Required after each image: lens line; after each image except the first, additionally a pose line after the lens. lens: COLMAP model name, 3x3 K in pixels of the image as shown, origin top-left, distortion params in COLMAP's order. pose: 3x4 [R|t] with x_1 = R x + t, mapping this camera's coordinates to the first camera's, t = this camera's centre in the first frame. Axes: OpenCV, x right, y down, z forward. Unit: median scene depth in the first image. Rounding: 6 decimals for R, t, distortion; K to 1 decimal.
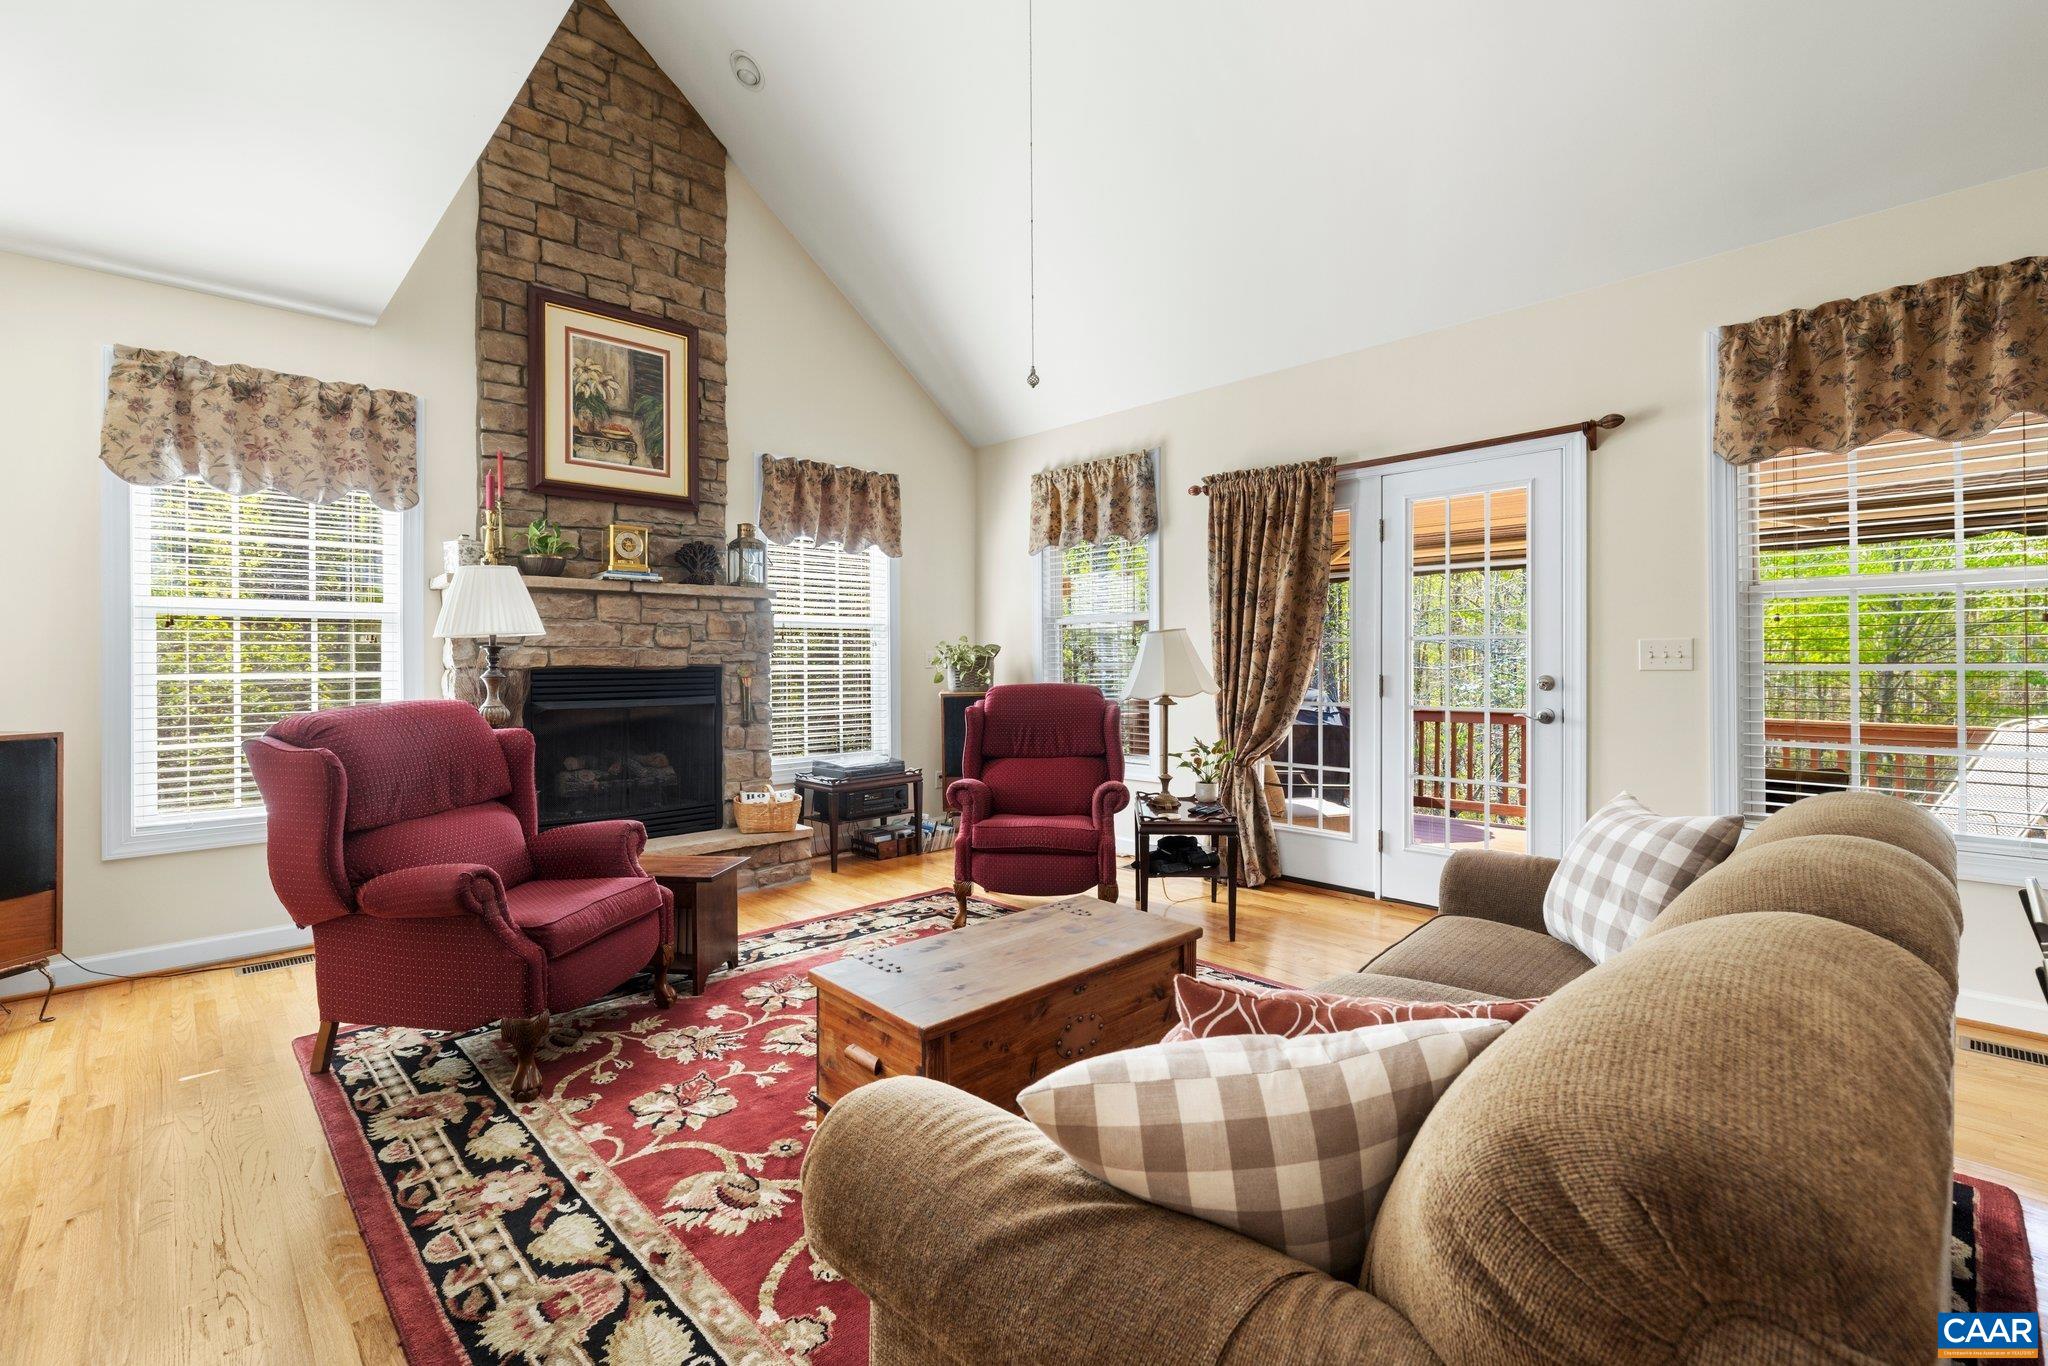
lens RADIAL K [[890.2, 0, 1015.2], [0, 890.2, 665.9], [0, 0, 1]] dist [-0.008927, 0.001673]
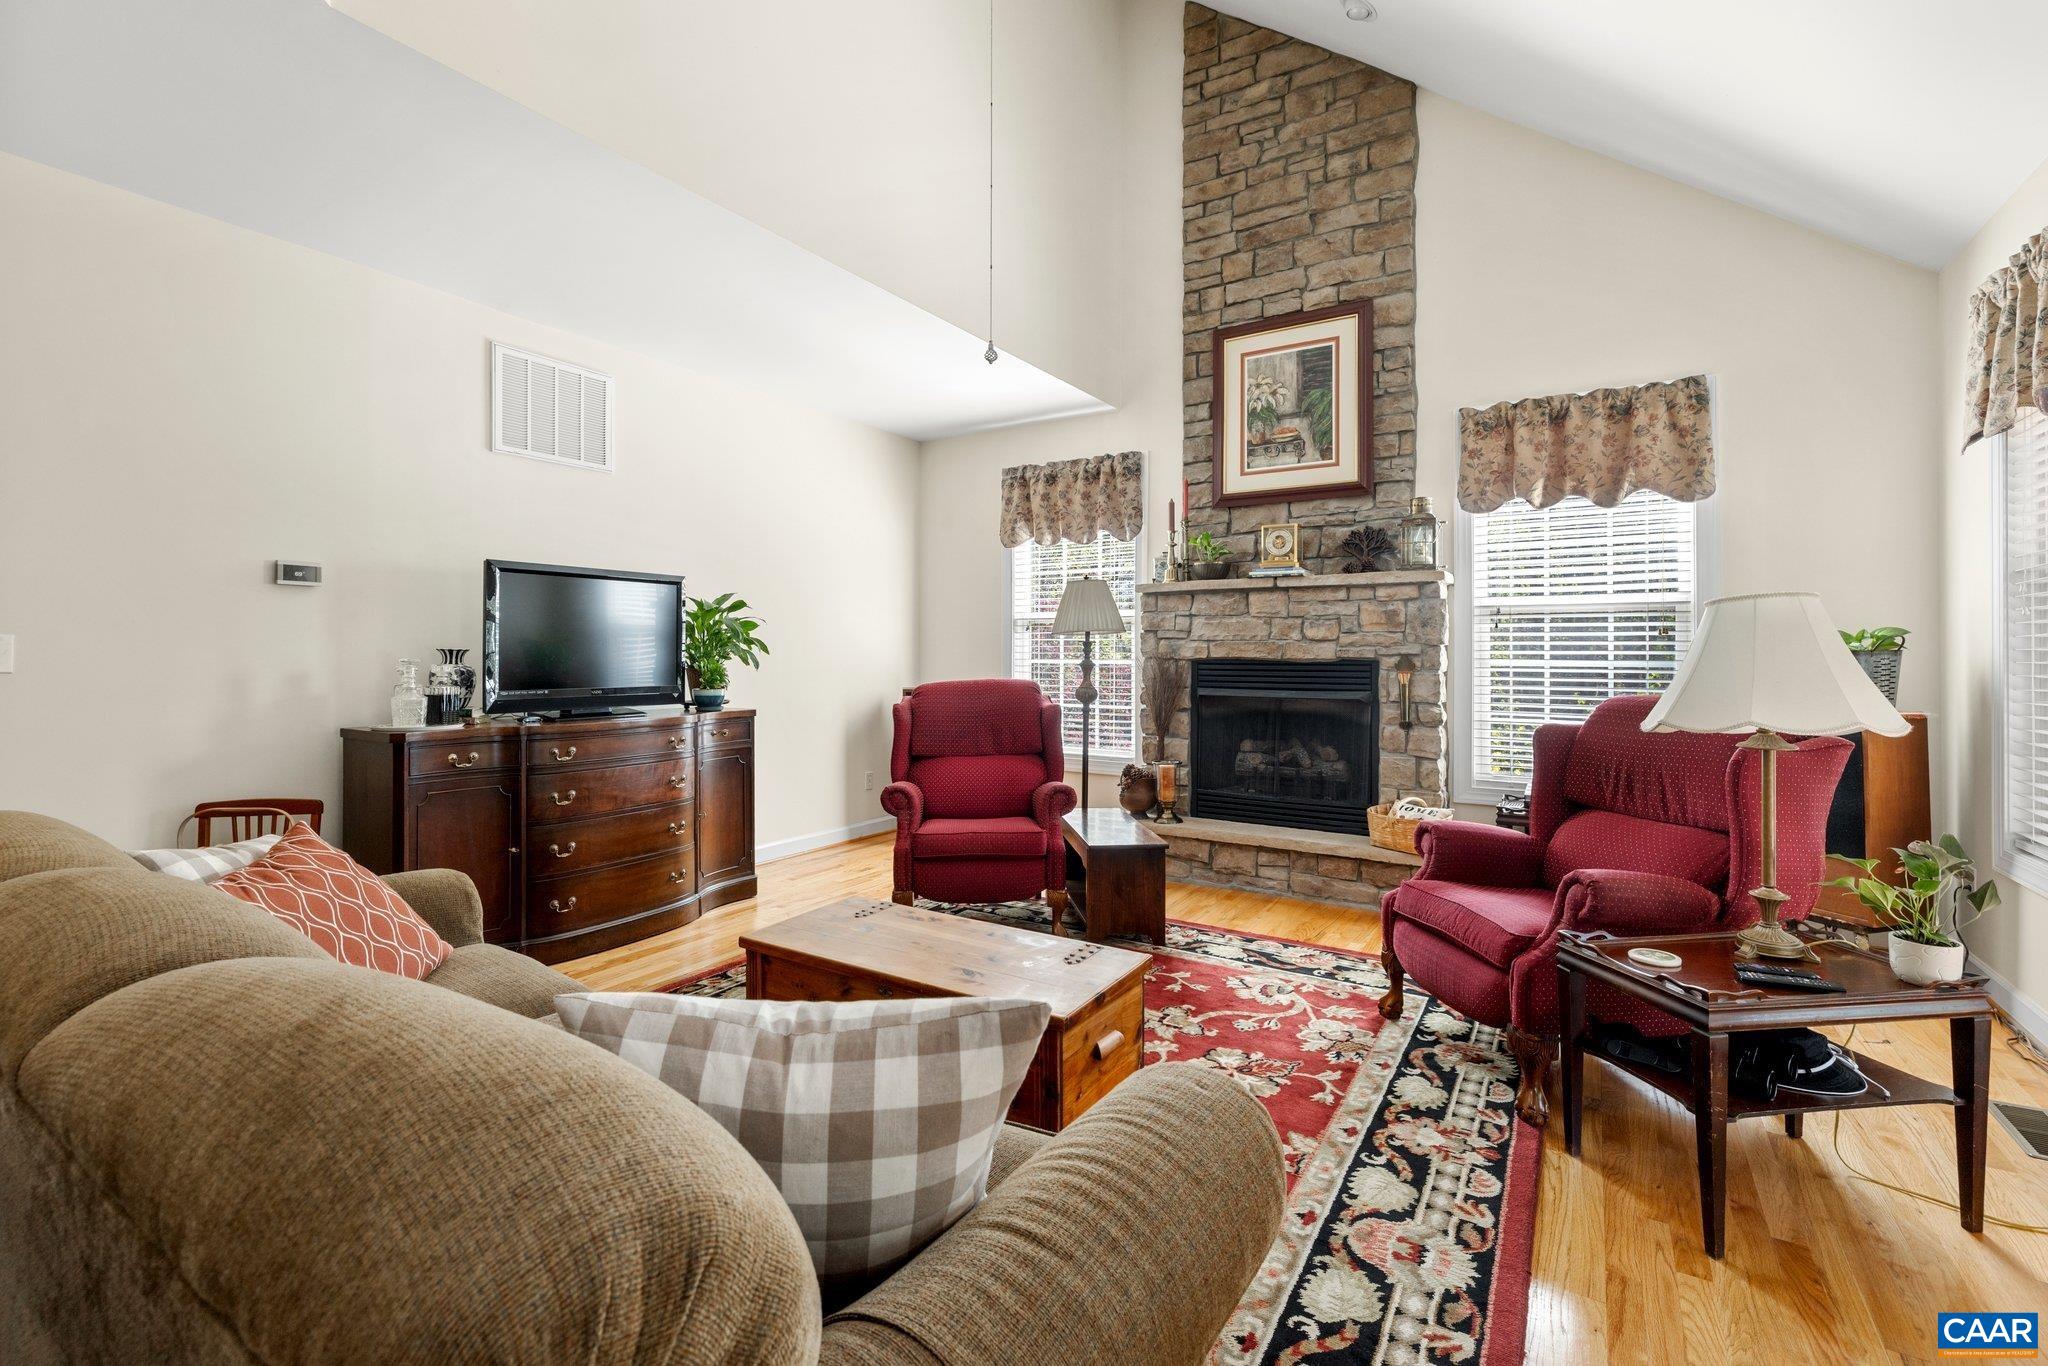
lens RADIAL K [[890.2, 0, 980.4], [0, 890.2, 652.7], [0, 0, 1]] dist [-0.008927, 0.001673]
pose [[0.224018, 0.005687, -0.974568, 0.499699], [-0.009391, 0.999949, 0.003676, -0.006733], [0.974540, 0.008328, 0.224060, 0.420007]]
